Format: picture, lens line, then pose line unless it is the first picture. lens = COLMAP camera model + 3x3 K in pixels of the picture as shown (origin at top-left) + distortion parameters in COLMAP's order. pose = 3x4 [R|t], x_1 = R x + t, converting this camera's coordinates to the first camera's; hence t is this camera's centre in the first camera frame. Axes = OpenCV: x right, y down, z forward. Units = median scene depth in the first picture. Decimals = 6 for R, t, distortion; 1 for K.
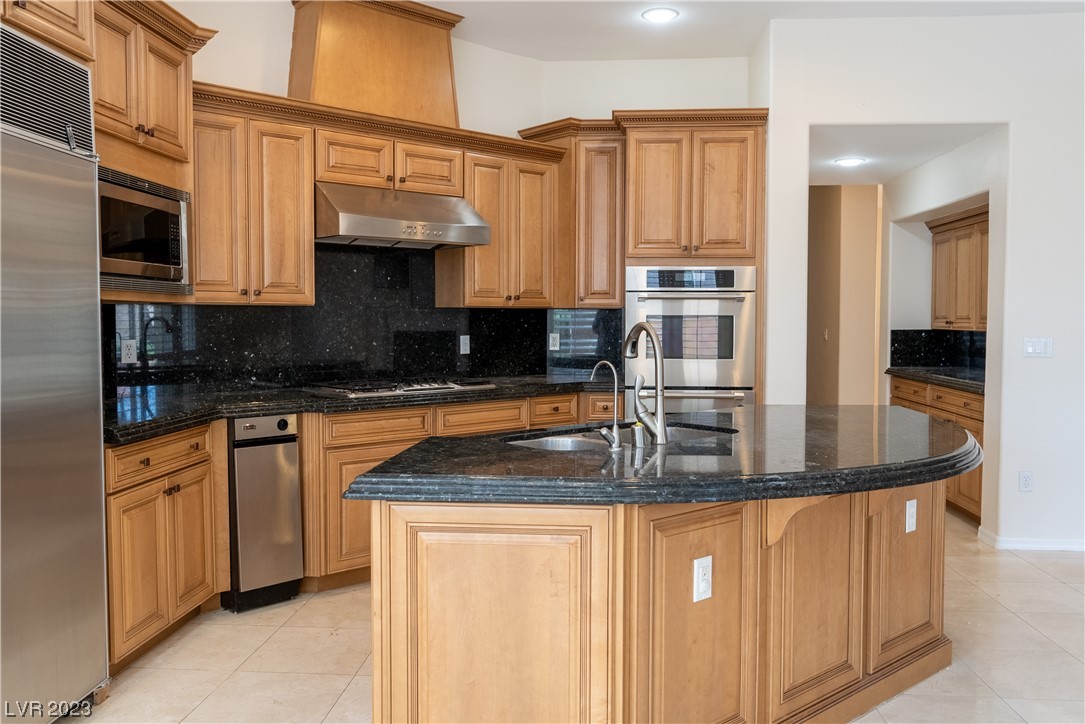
lens RADIAL K [[869.2, 0, 543.0], [0, 869.2, 357.7], [0, 0, 1]] dist [-0.009634, -0.002496]
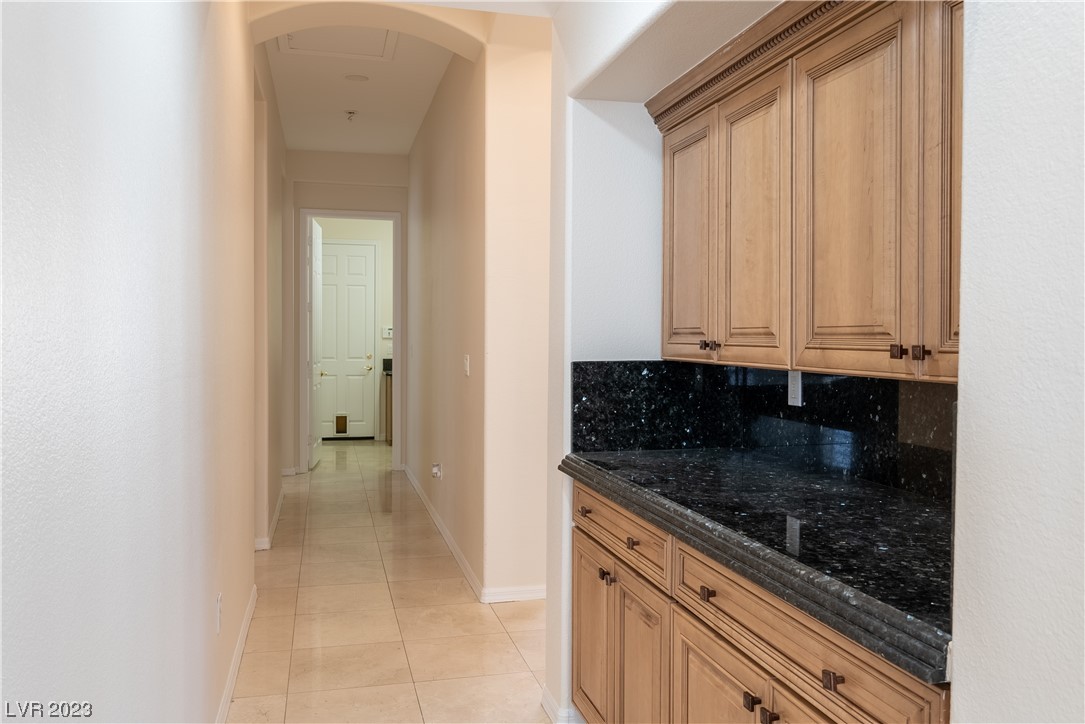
lens RADIAL K [[869.2, 0, 543.0], [0, 869.2, 357.7], [0, 0, 1]] dist [-0.009634, -0.002496]
pose [[0.948425, -0.000191, 0.317002, 0.261773], [0.008940, 0.999618, -0.026144, -0.023848], [-0.316876, 0.027629, 0.948065, 0.624631]]
